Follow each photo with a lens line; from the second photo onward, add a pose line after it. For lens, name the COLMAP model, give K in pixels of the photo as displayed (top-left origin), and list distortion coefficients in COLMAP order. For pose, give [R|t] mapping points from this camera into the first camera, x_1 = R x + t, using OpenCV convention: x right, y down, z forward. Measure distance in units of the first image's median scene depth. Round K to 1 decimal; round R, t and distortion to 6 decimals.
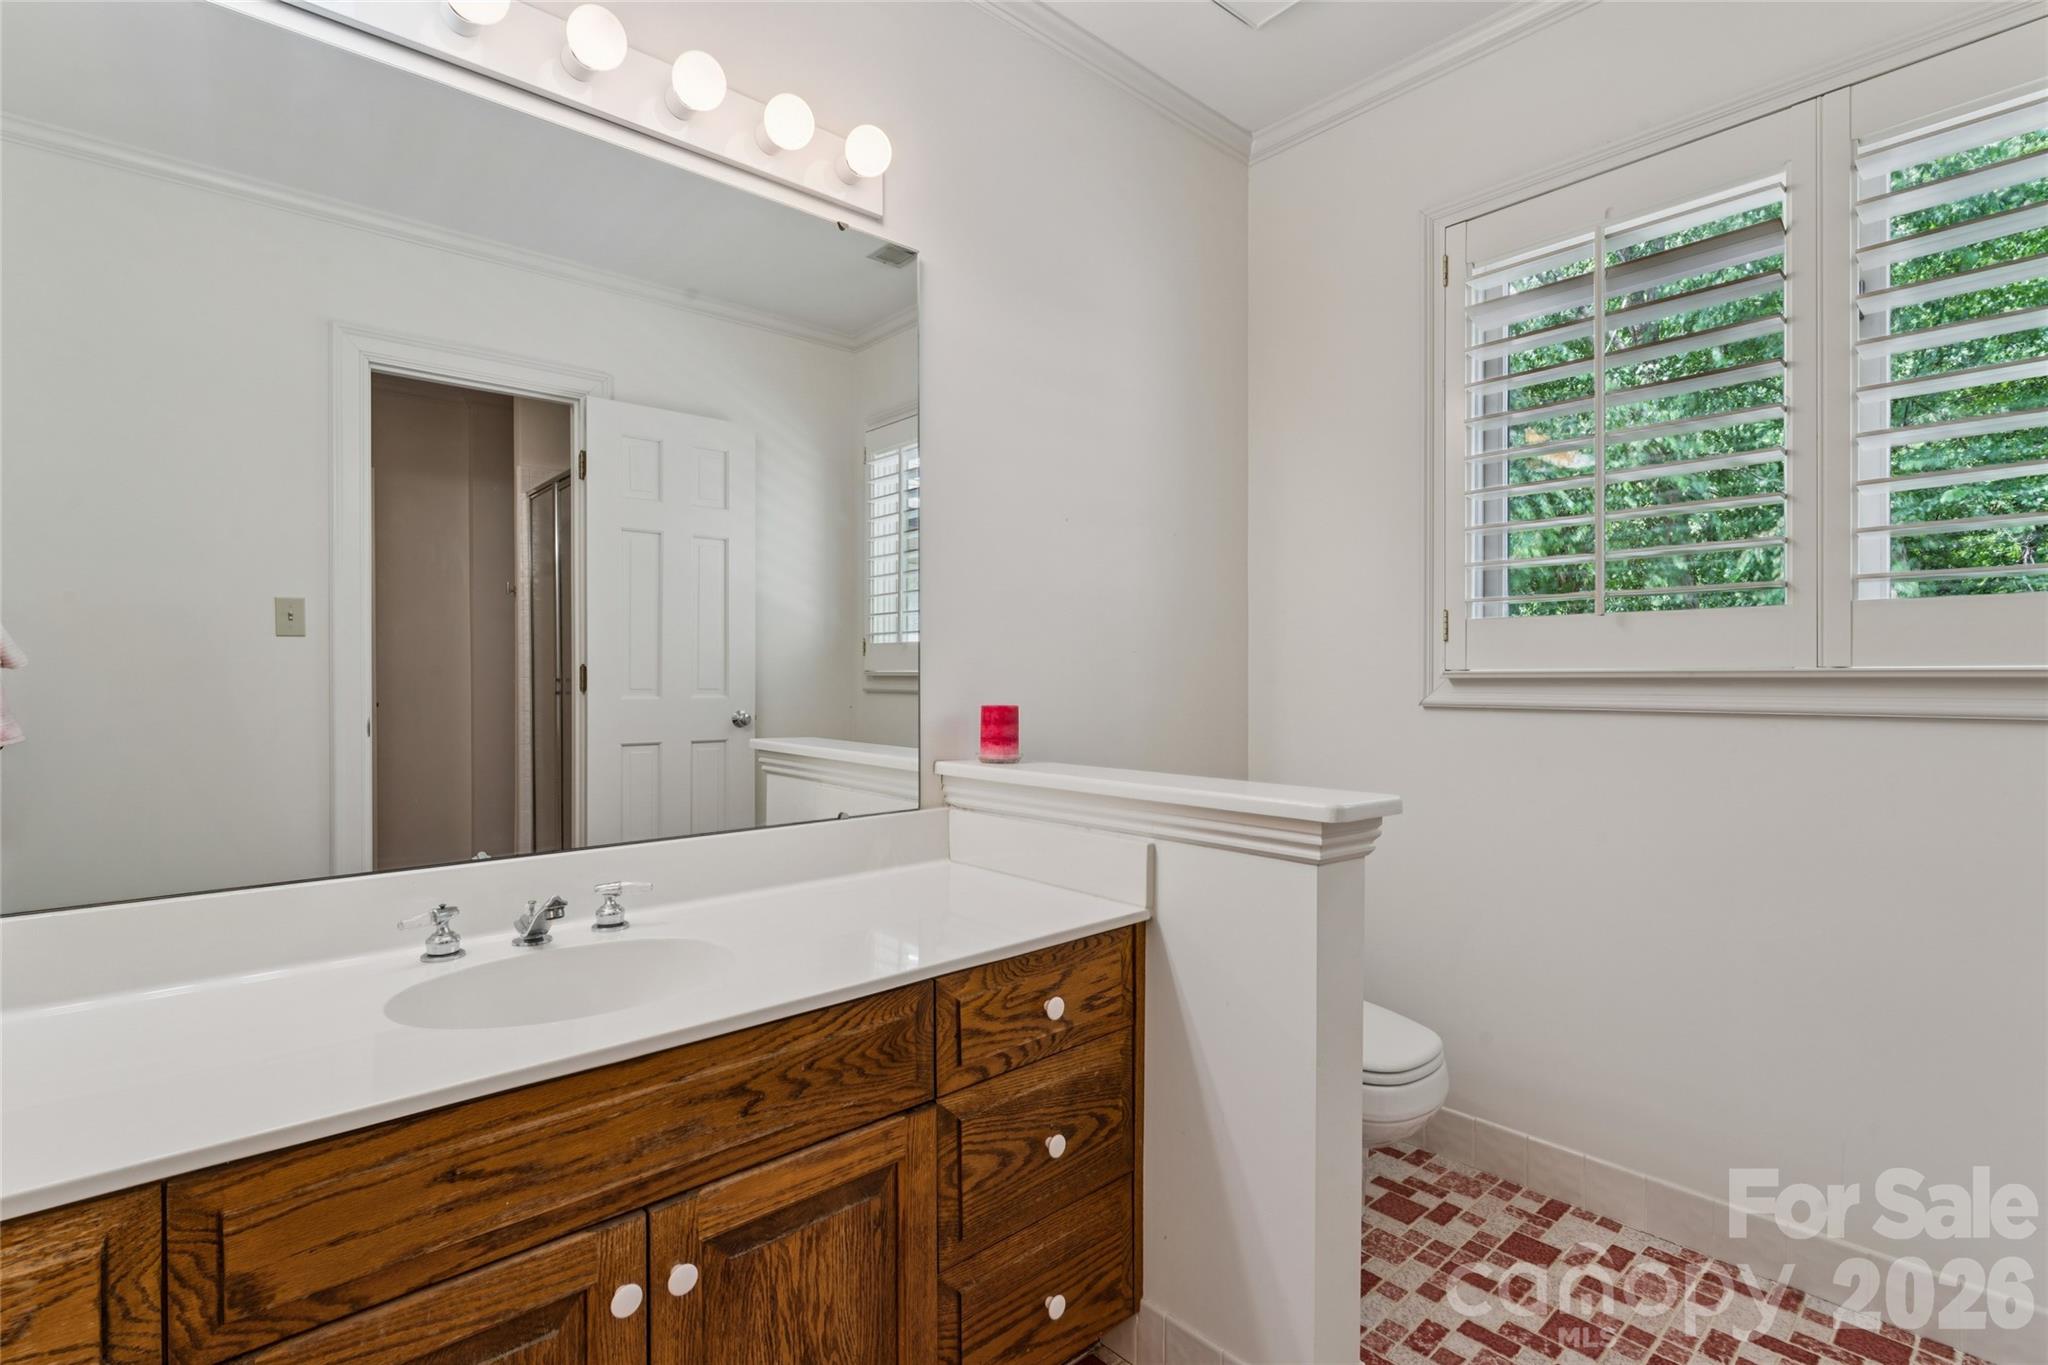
lens RADIAL K [[958.4, 0, 1019.5], [0, 958.4, 674.2], [0, 0, 1]] dist [-0.001167, -0.000682]
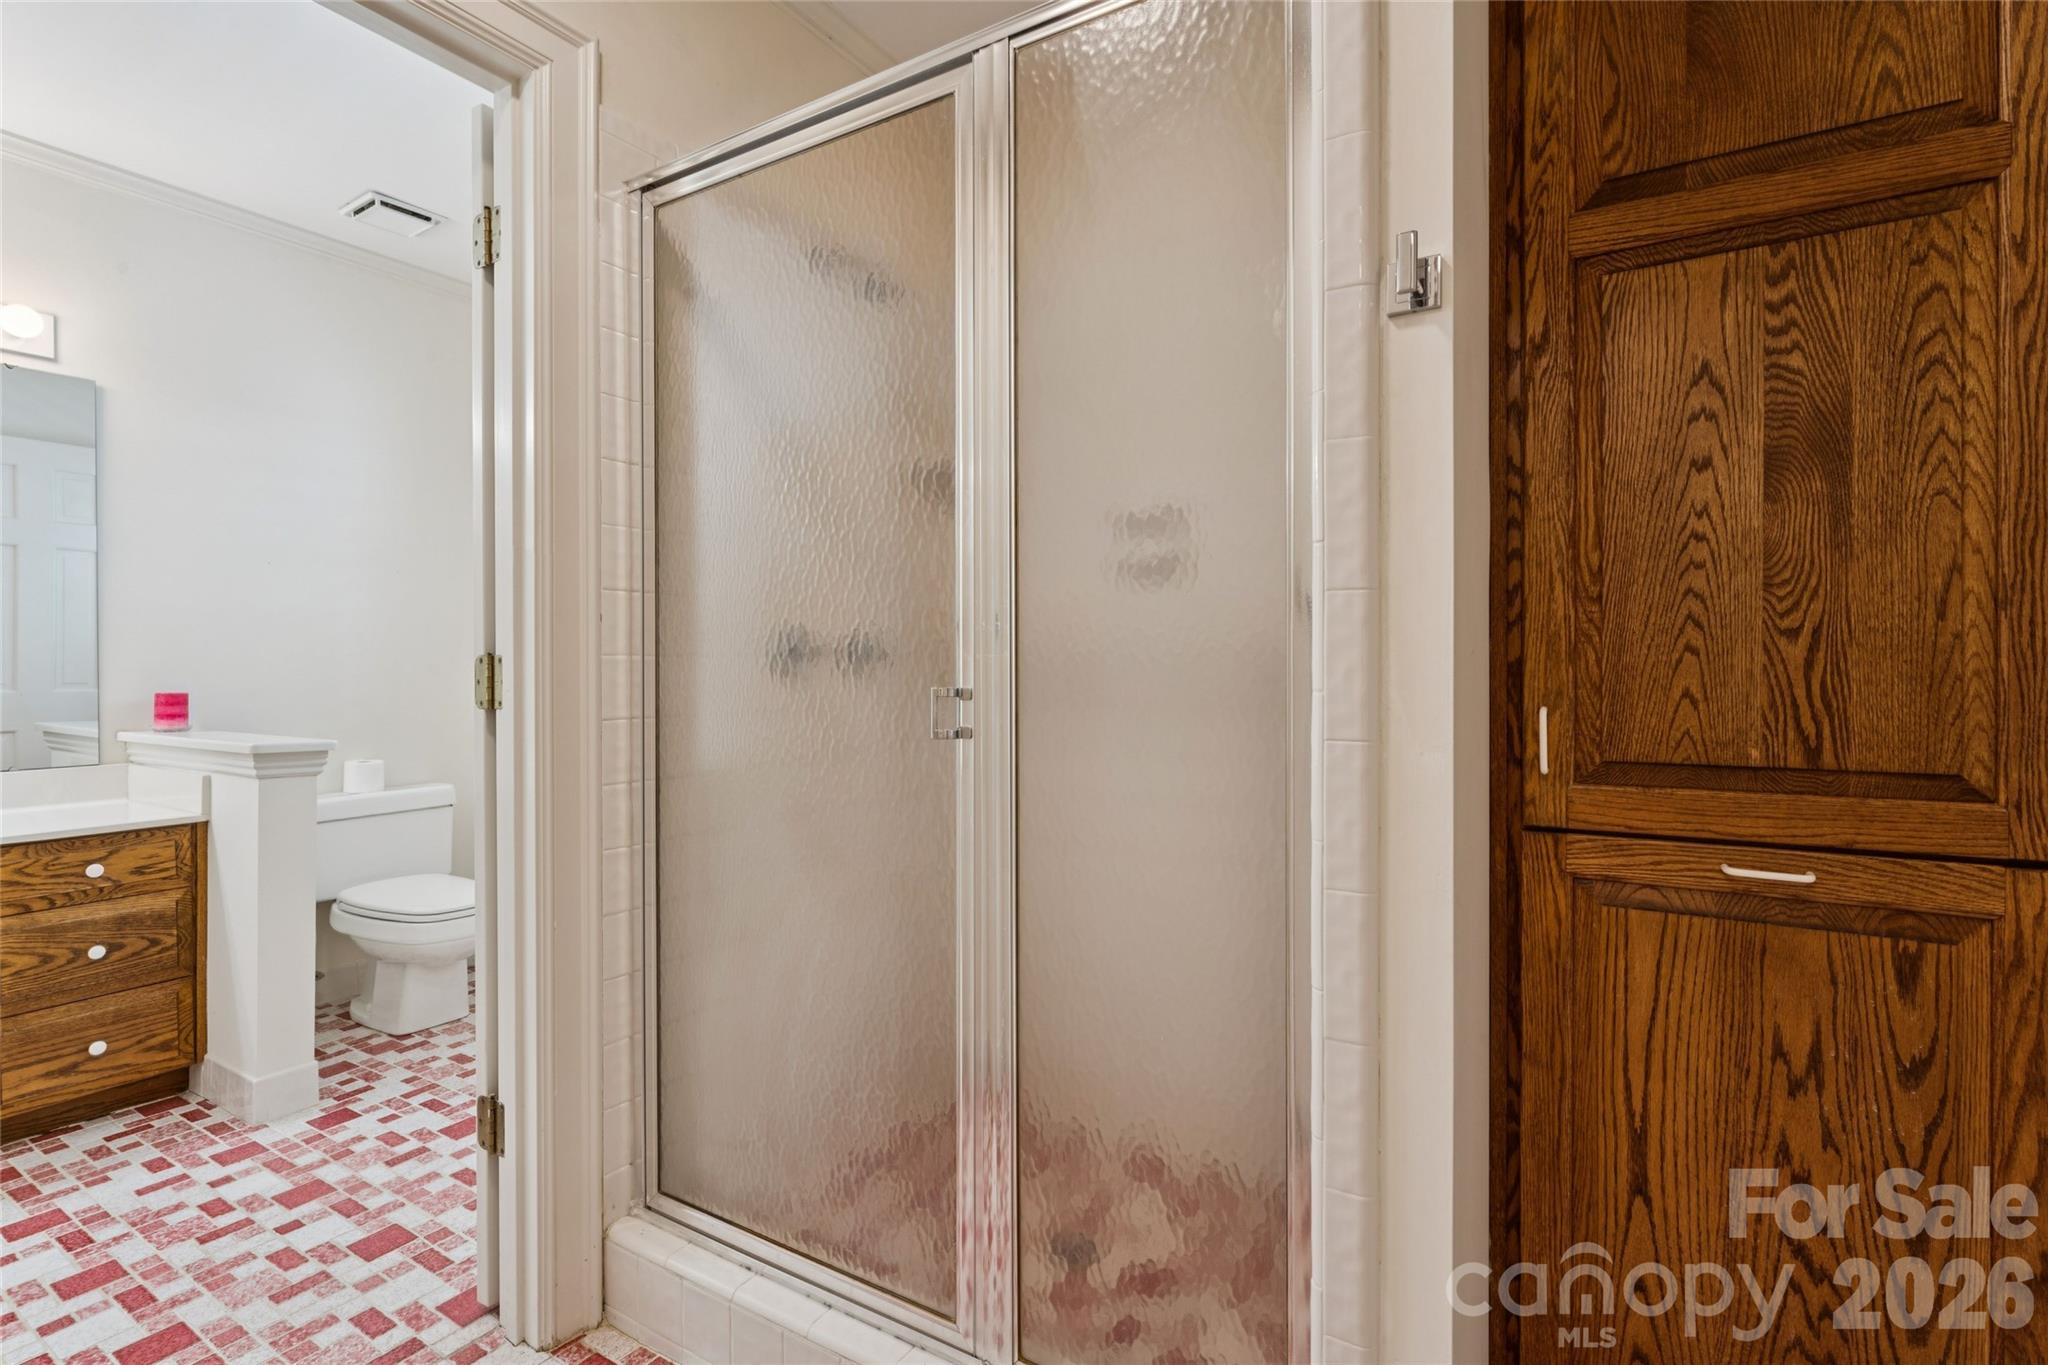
lens RADIAL K [[958.4, 0, 1019.5], [0, 958.4, 674.2], [0, 0, 1]] dist [-0.001167, -0.000682]
pose [[0.960688, -0.005198, 0.277581, 1.076571], [0.003149, 0.999964, 0.007825, -0.003525], [-0.277611, -0.006643, 0.960670, -1.007321]]
